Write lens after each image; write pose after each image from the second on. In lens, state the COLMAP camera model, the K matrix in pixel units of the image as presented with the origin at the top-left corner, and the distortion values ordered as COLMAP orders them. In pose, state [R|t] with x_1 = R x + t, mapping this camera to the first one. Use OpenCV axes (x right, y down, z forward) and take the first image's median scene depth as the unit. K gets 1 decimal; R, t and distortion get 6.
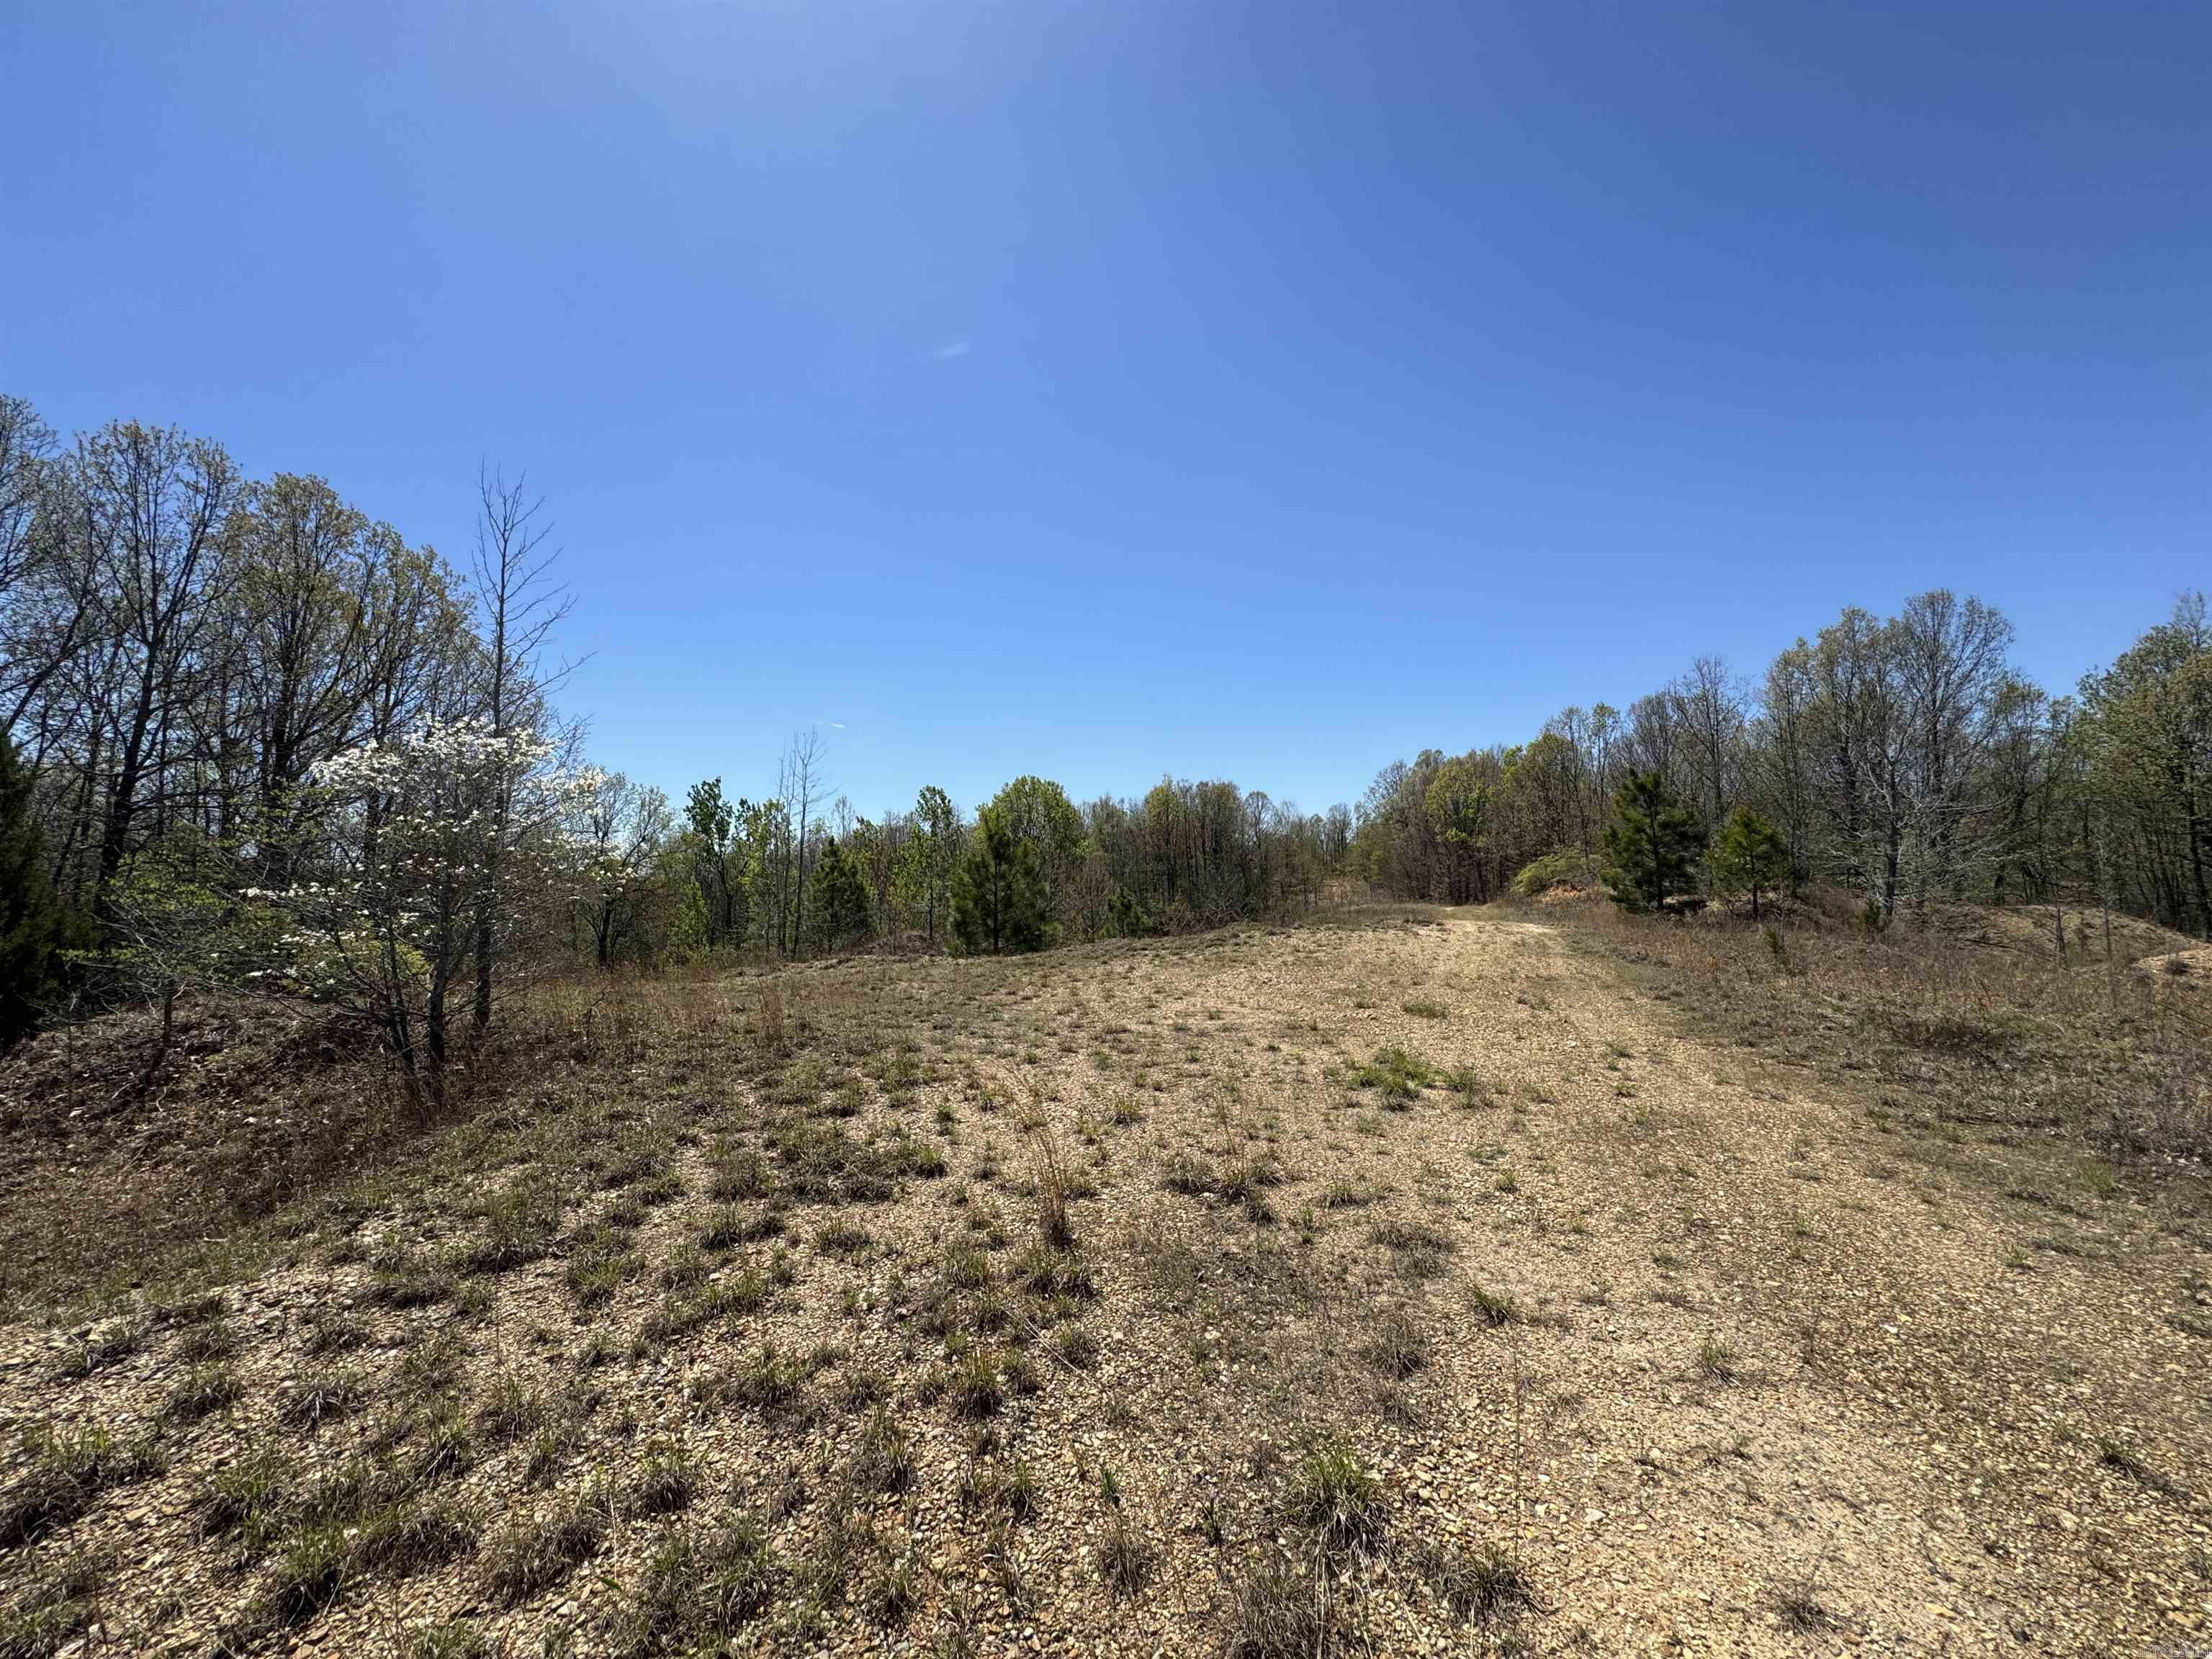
lens RADIAL K [[886.5, 0, 1098.1], [0, 886.5, 822.8], [0, 0, 1]] dist [-0.001311, 0.000247]
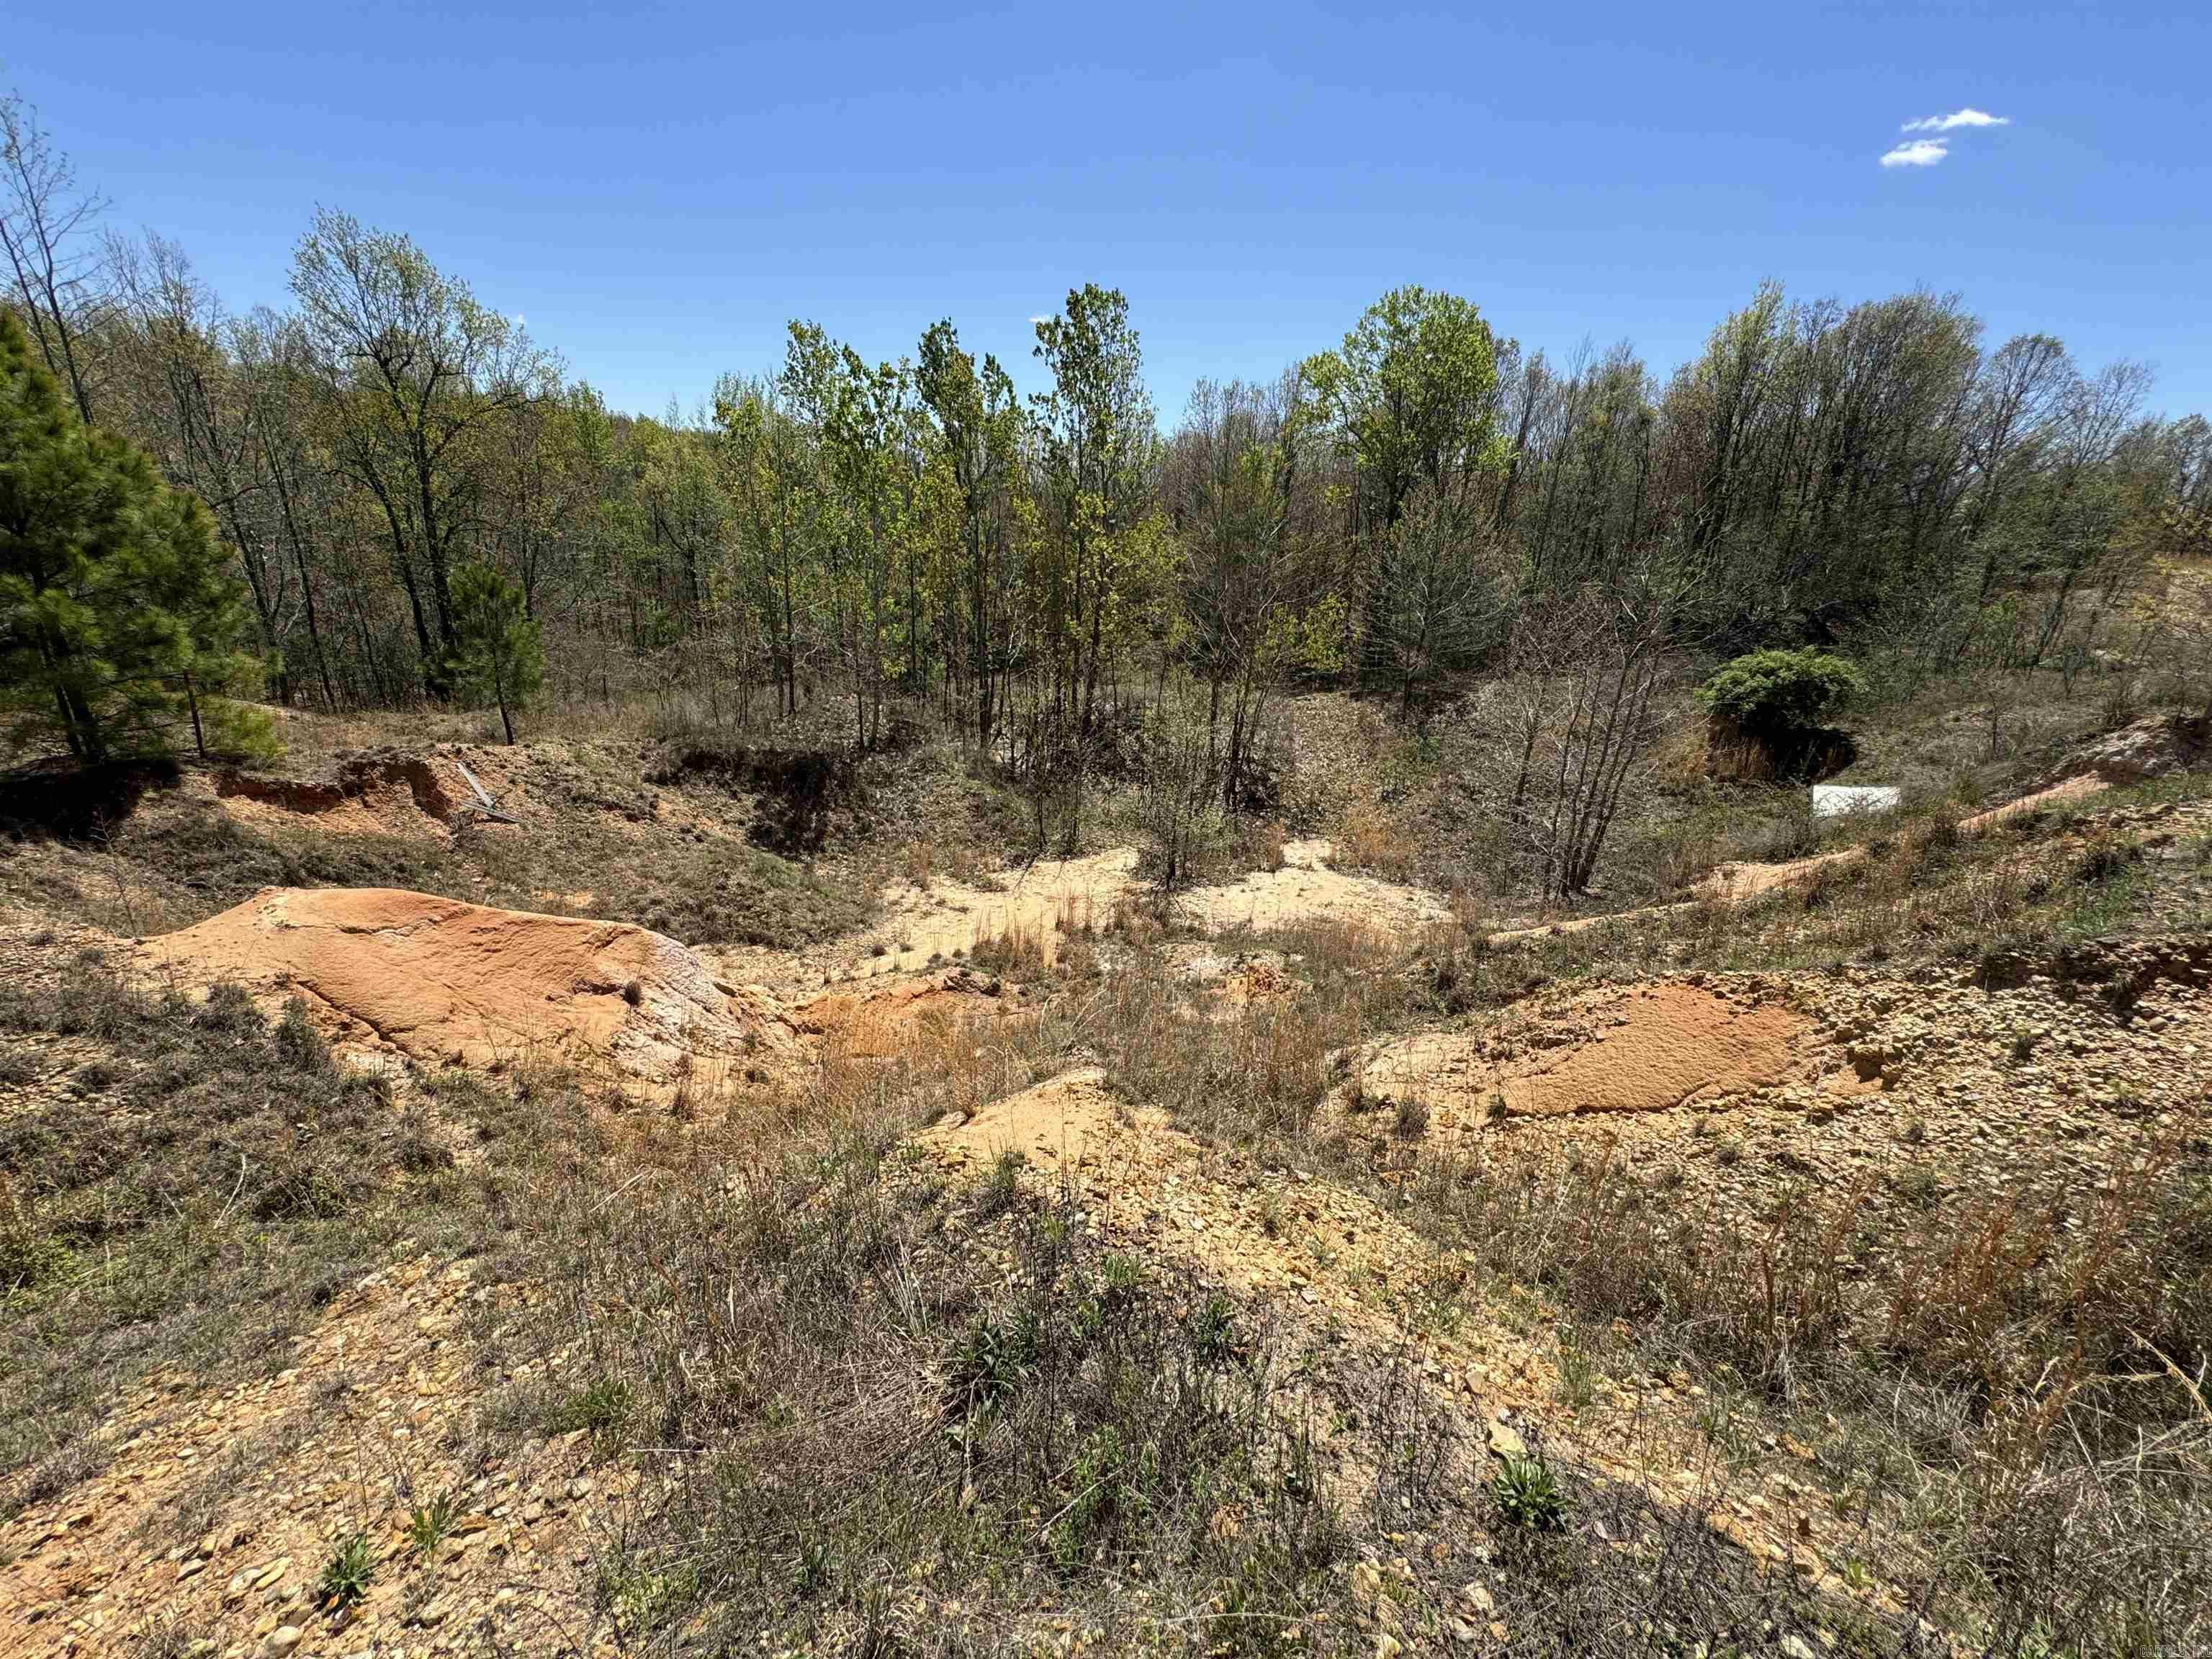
lens RADIAL K [[886.5, 0, 1099.7], [0, 886.5, 832.6], [0, 0, 1]] dist [-0.001311, 0.000247]
pose [[0.822837, 0.253241, -0.508732, 0.087584], [-0.026886, 0.911563, 0.410280, 0.022368], [0.567641, -0.323916, 0.756877, 0.342321]]
